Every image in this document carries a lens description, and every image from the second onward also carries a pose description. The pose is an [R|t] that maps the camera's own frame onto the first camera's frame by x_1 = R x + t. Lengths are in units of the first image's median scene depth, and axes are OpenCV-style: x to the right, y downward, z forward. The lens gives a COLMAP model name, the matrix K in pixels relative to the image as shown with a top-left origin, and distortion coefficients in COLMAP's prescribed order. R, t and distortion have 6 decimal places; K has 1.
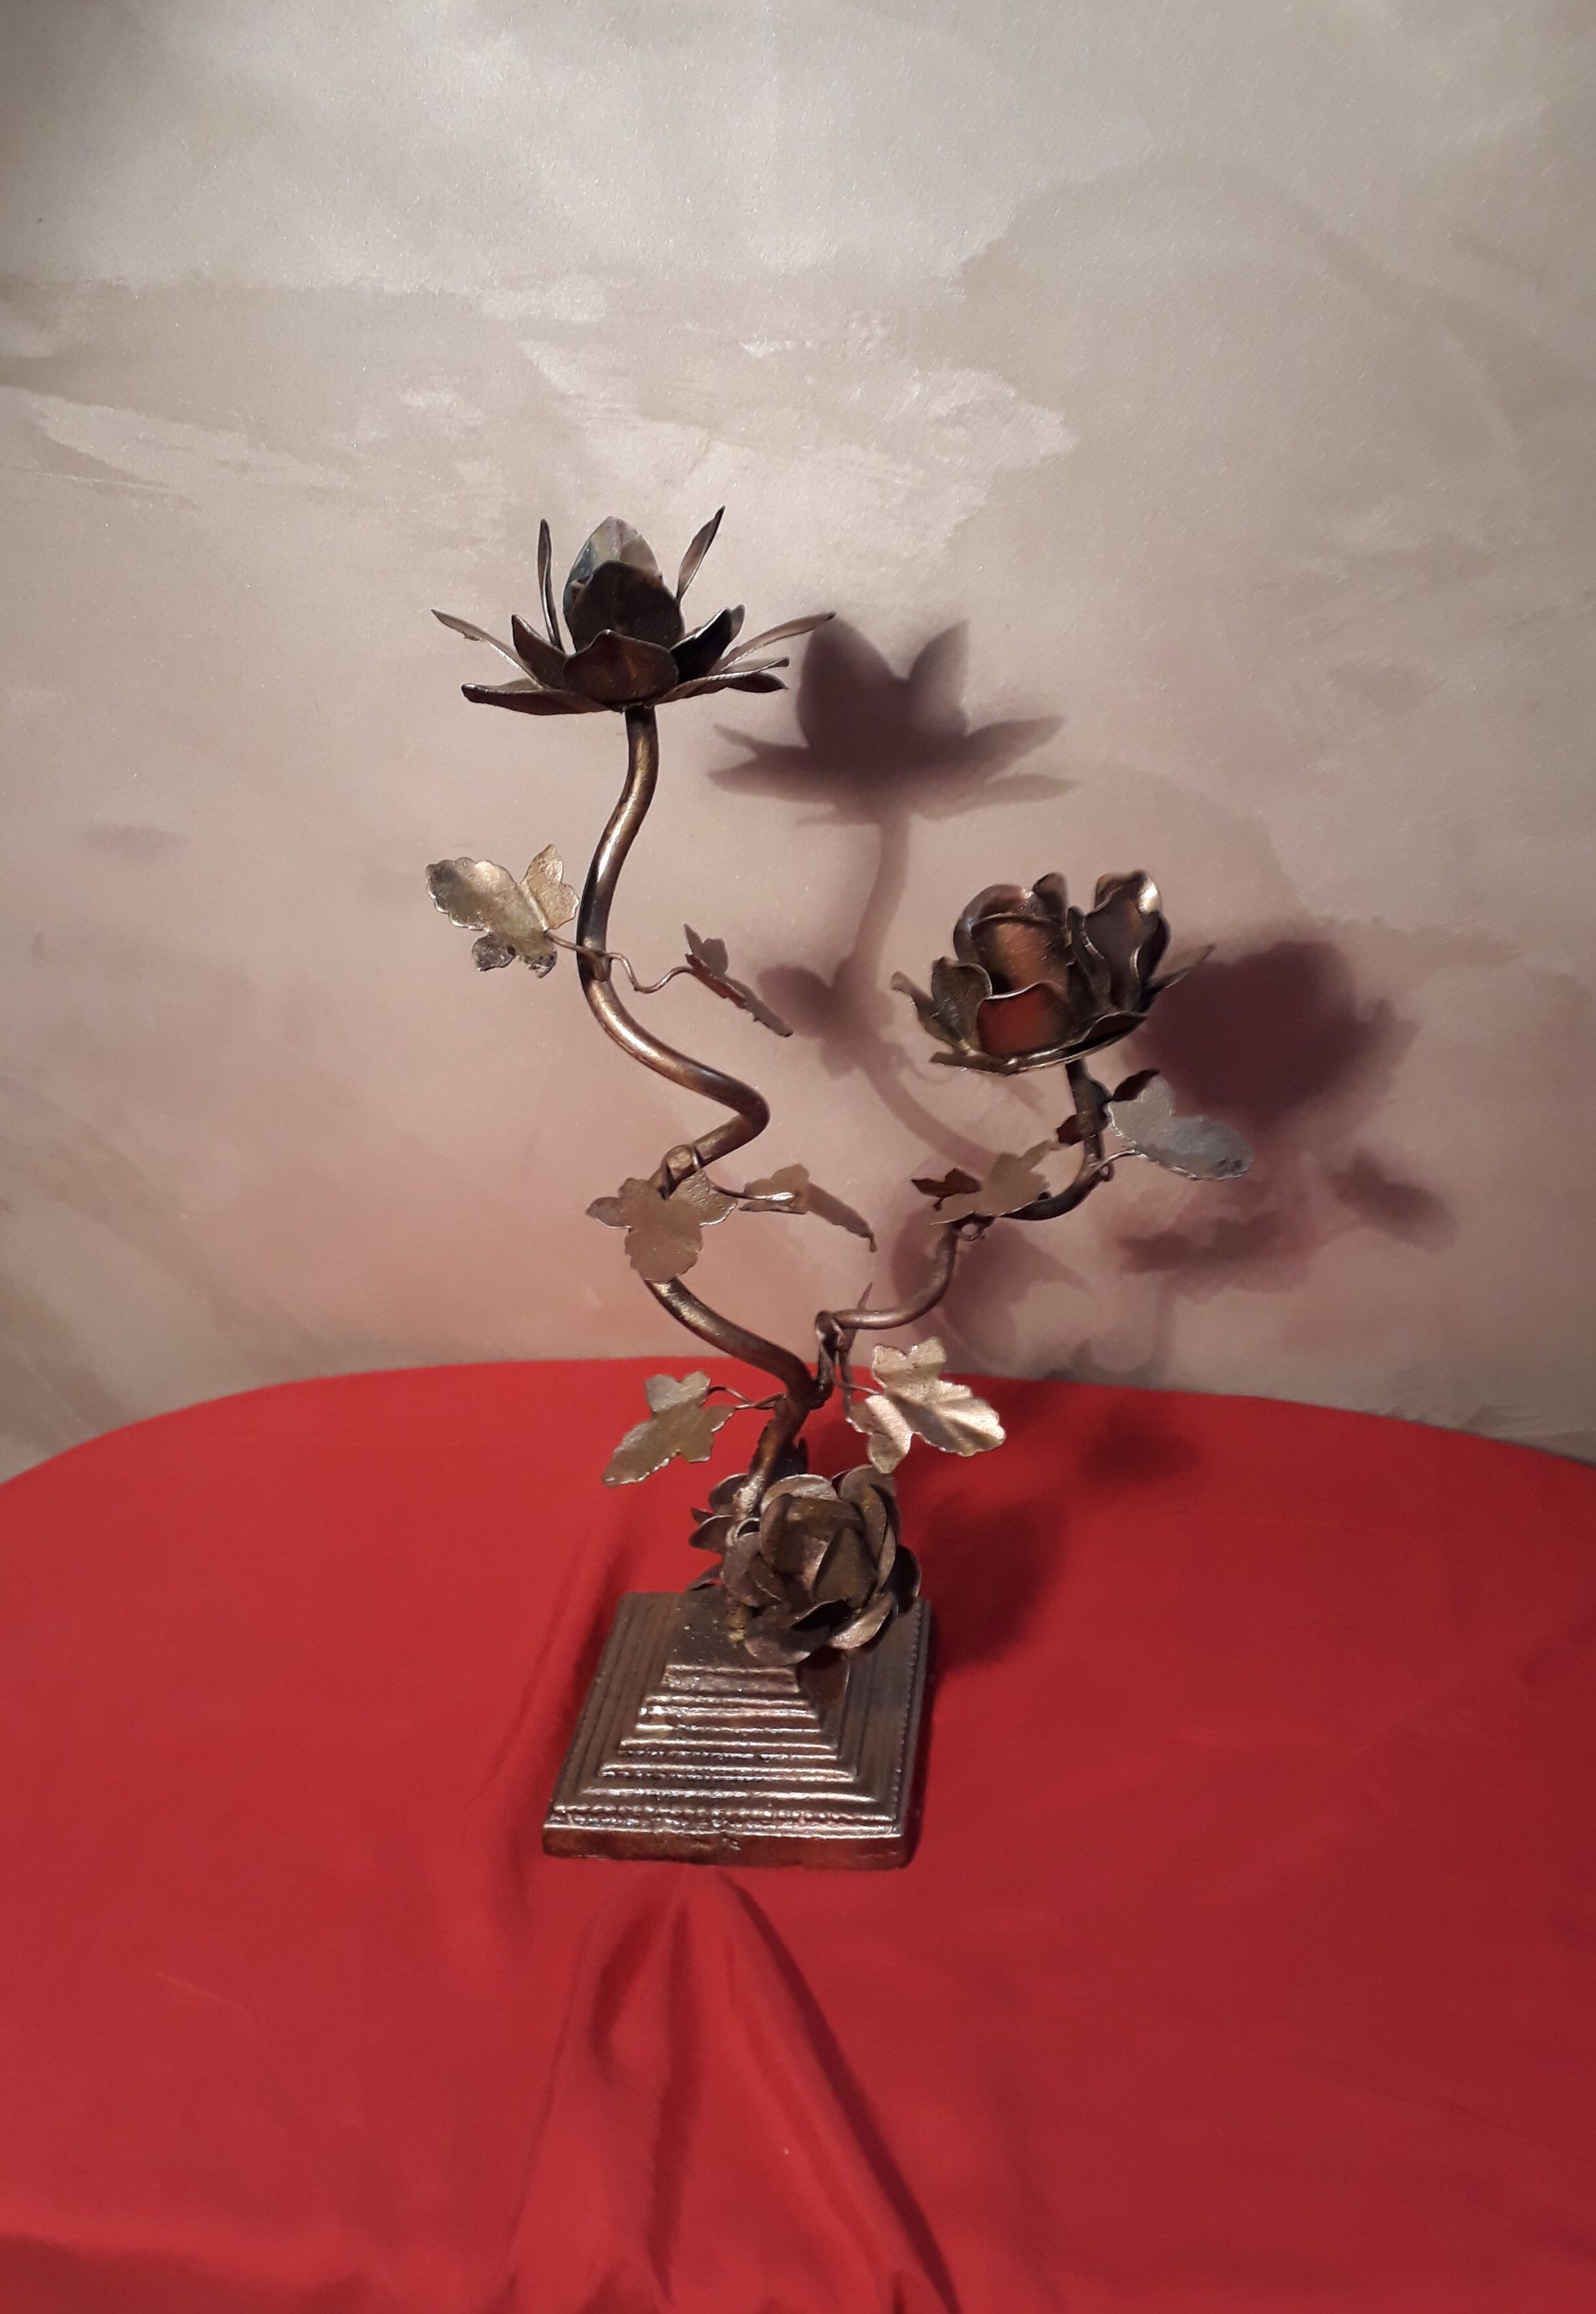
lens RADIAL K [[2081.5, 0, 798.0], [0, 2081.5, 1157.0], [0, 0, 1]] dist [0.101404, 0.000198]
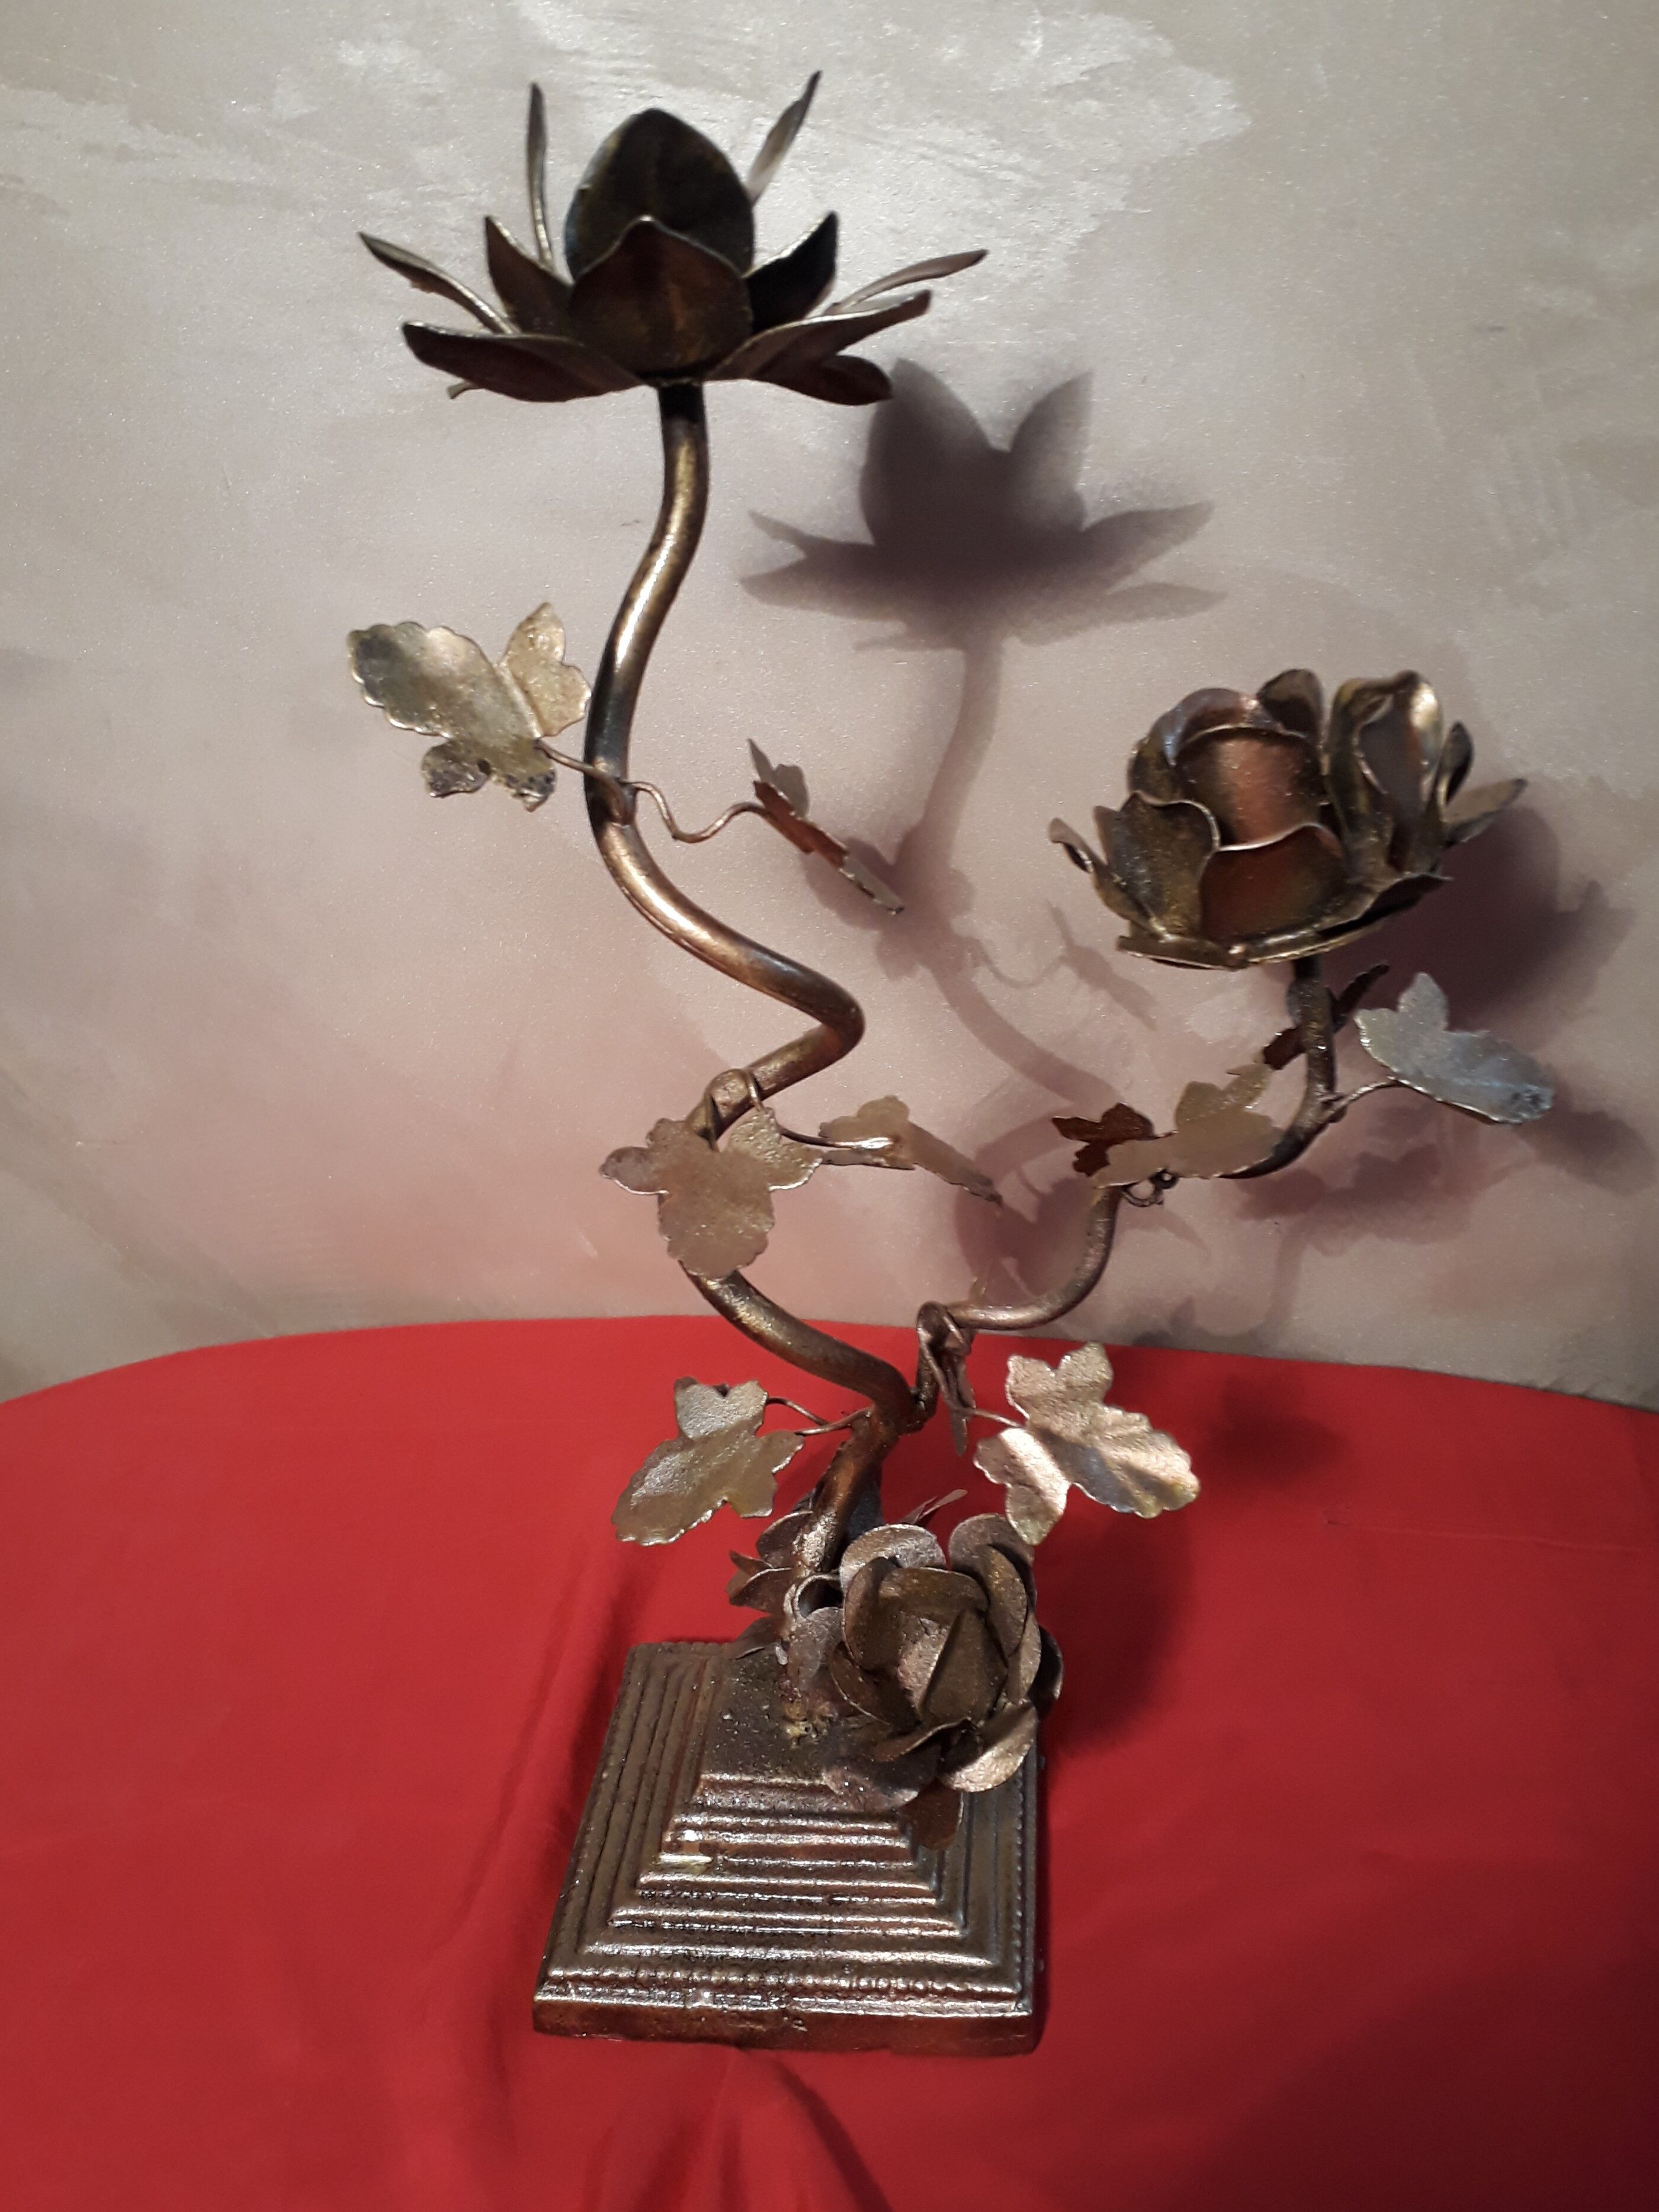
lens RADIAL K [[1691.0, 0, 829.5], [0, 1691.0, 1106.0], [0, 0, 1]] dist [0.097932, -0.166814]
pose [[0.997985, -0.000541, 0.063449, -0.057572], [-0.001298, 0.999580, 0.028939, -0.009576], [-0.063438, -0.028964, 0.997565, 0.417086]]
